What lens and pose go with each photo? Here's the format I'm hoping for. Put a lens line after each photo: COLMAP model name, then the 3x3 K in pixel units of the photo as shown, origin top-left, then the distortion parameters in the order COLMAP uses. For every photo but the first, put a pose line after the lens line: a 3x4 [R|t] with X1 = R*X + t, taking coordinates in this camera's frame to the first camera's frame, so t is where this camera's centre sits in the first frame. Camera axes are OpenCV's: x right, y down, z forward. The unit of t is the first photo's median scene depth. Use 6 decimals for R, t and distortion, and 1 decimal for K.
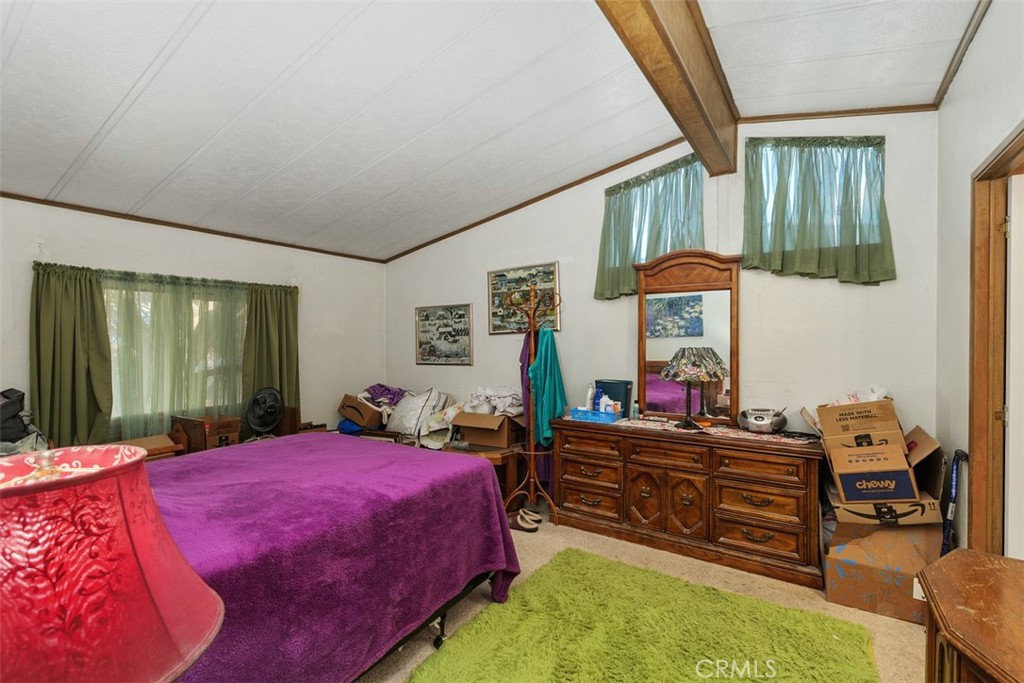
lens RADIAL K [[469.9, 0, 505.7], [0, 469.9, 338.1], [0, 0, 1]] dist [-0.000087, -0.000232]
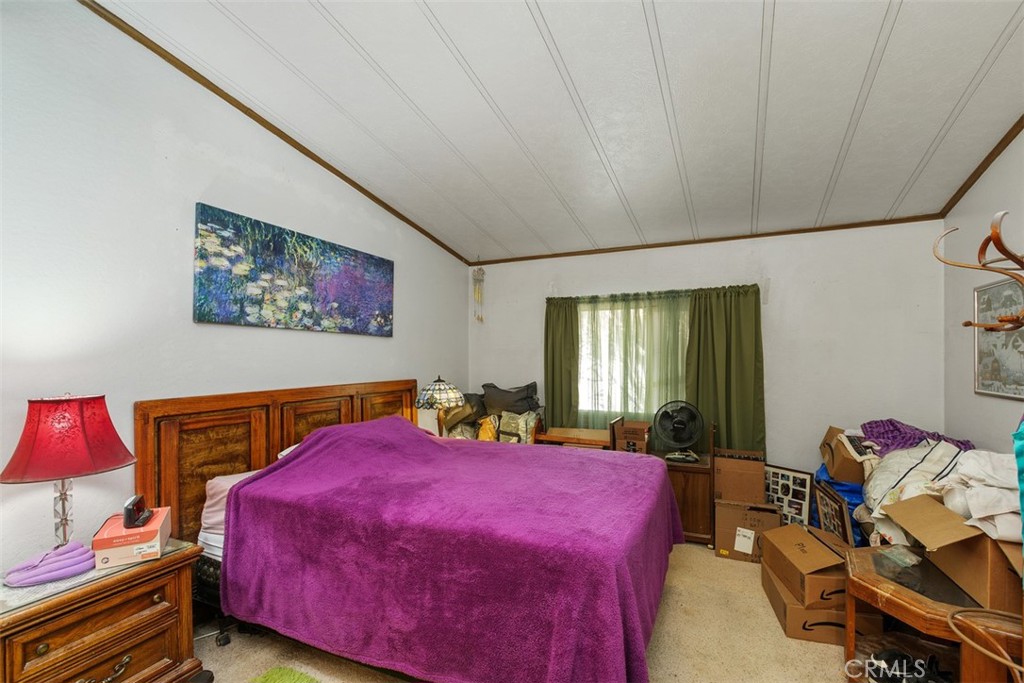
lens RADIAL K [[474.0, 0, 514.1], [0, 474.0, 345.4], [0, 0, 1]] dist [0.000178, -0.000251]
pose [[0.131852, -0.011360, -0.991204, 0.383005], [0.008095, 0.999913, -0.010383, 0.002970], [0.991236, -0.006655, 0.131932, 0.560800]]
